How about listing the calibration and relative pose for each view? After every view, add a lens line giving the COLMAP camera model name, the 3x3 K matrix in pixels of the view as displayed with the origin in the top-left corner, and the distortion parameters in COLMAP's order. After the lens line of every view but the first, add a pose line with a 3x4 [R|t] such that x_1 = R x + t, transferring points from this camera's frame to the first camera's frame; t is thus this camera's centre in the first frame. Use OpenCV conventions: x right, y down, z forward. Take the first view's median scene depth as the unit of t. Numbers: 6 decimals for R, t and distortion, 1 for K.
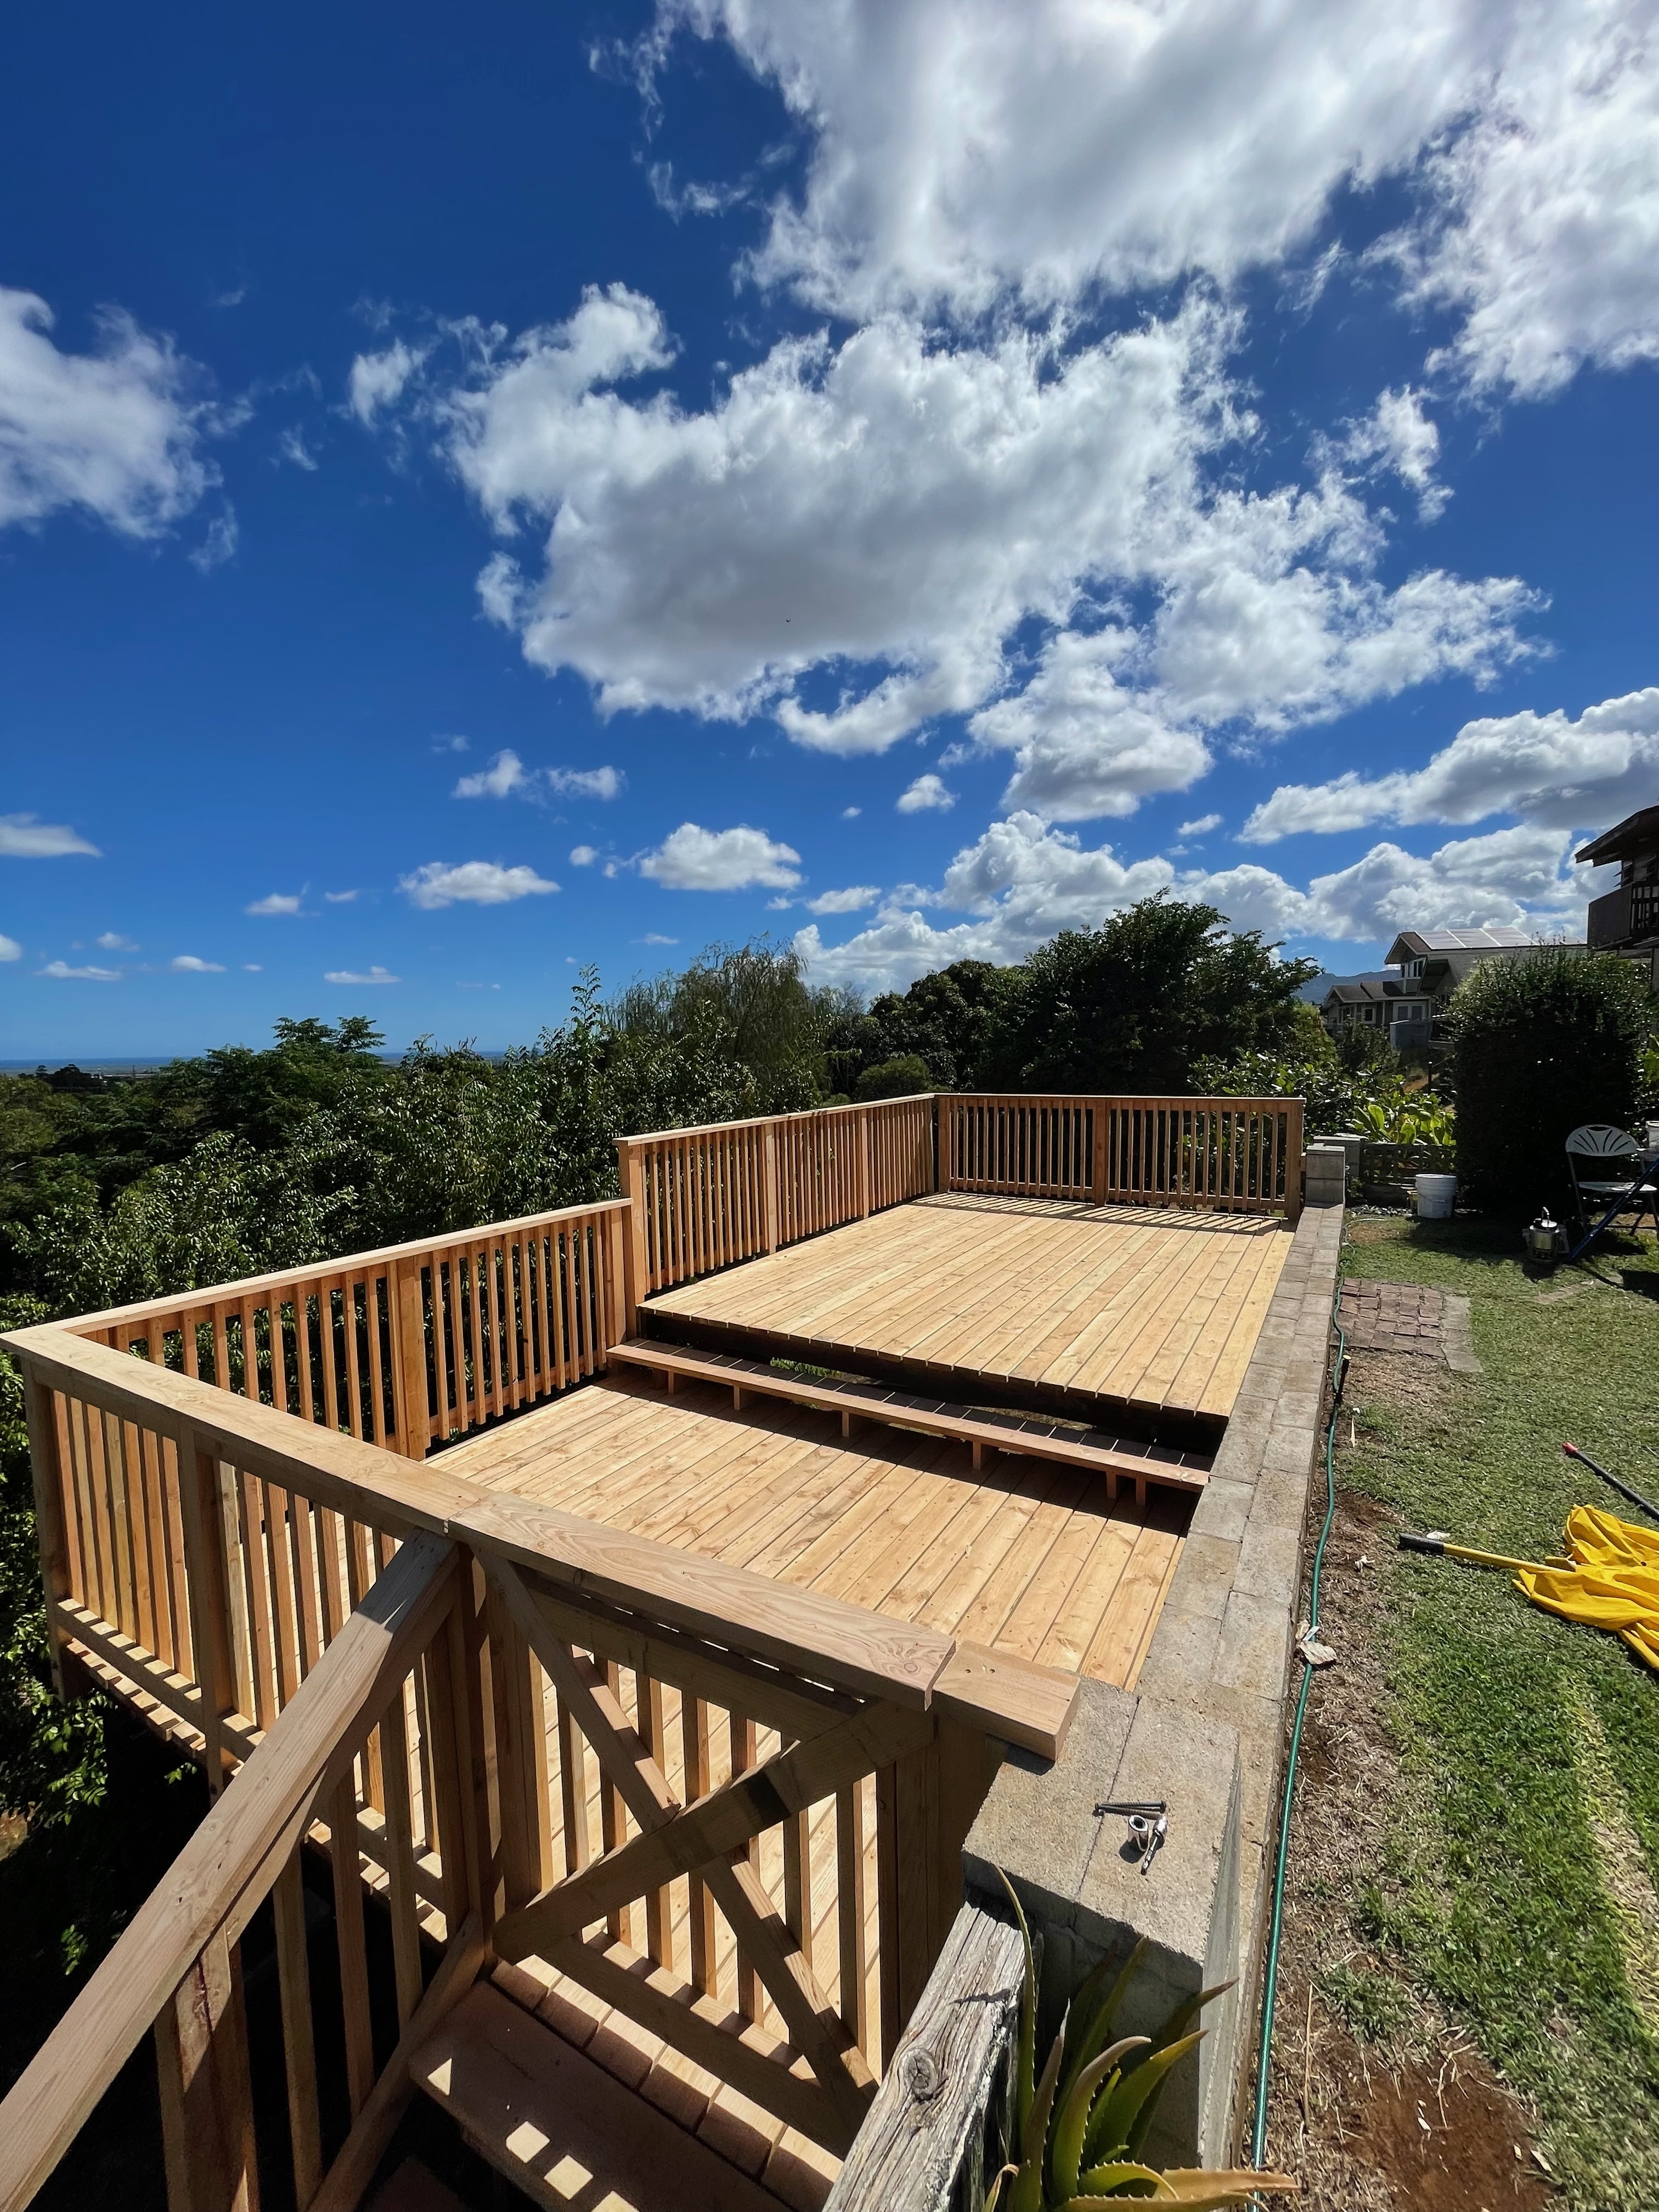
lens RADIAL K [[900.0, 0, 829.5], [0, 900.0, 1106.0], [0, 0, 1]] dist [0.000419, 0.000009]
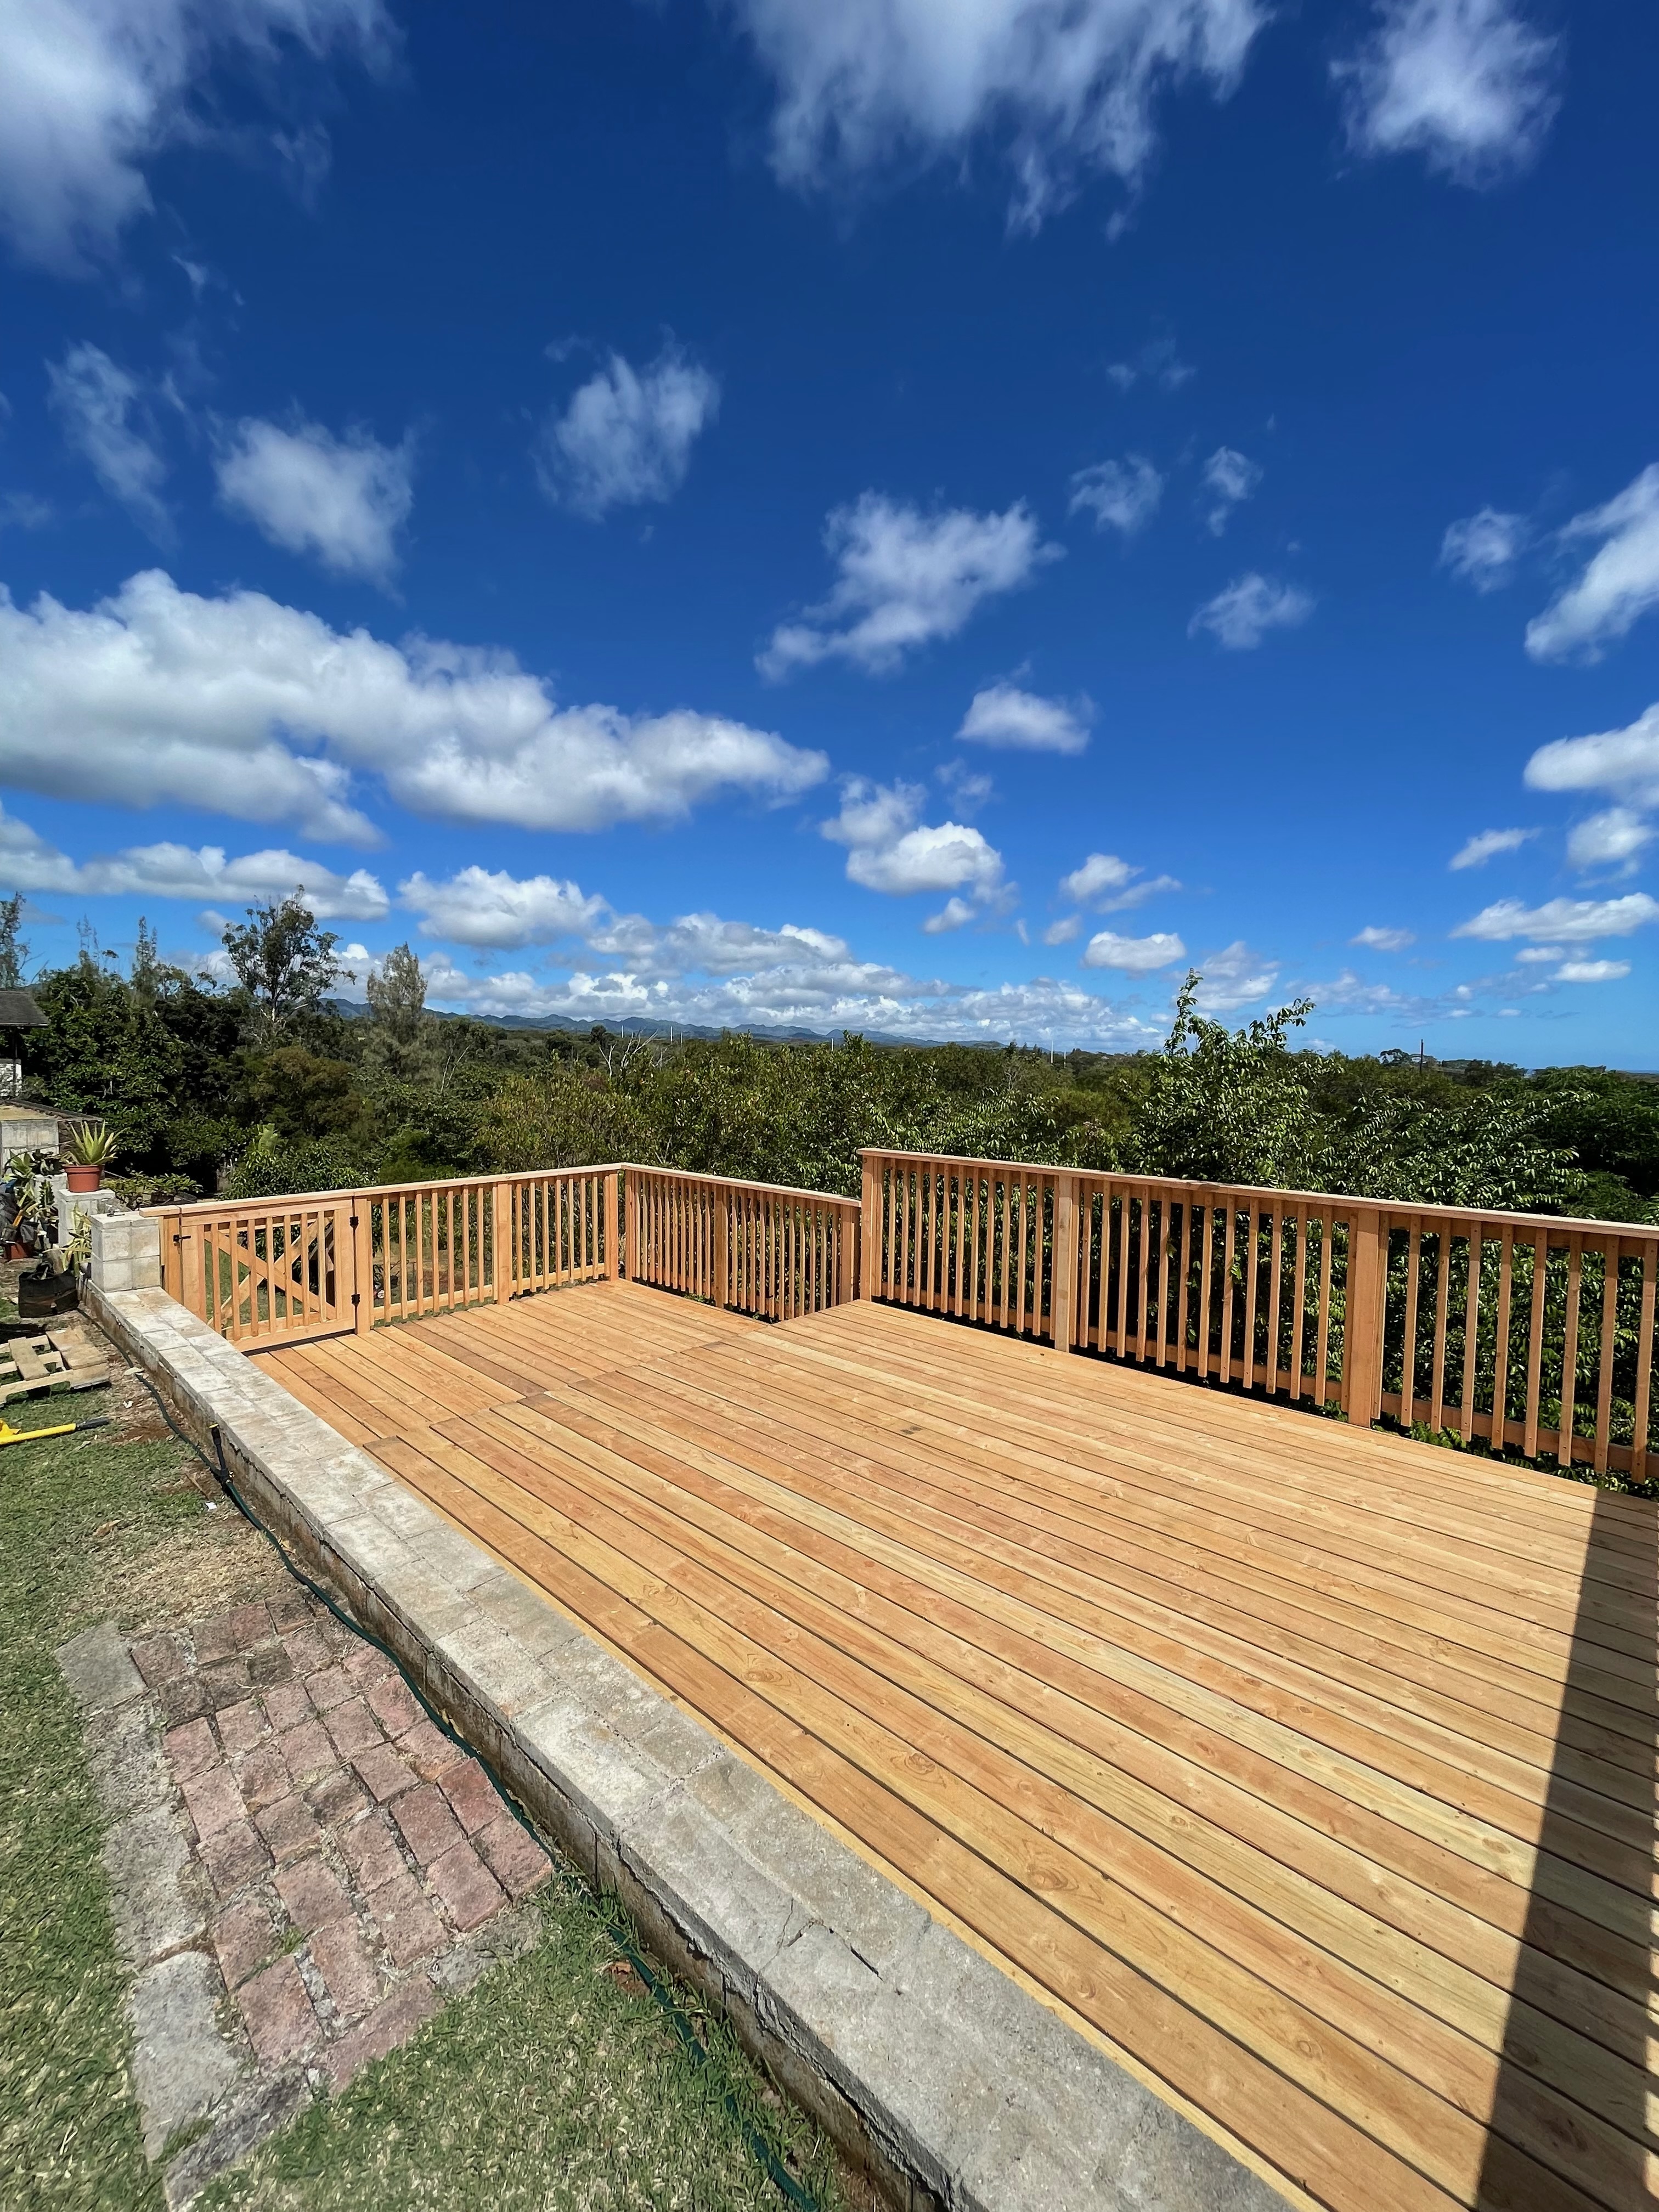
lens RADIAL K [[900.0, 0, 829.5], [0, 900.0, 1106.0], [0, 0, 1]] dist [0.000419, 0.000009]
pose [[-0.216568, 0.124377, -0.968312, 0.676773], [-0.040246, 0.989871, 0.136147, -0.129035], [0.975438, 0.068455, -0.209369, 0.967501]]
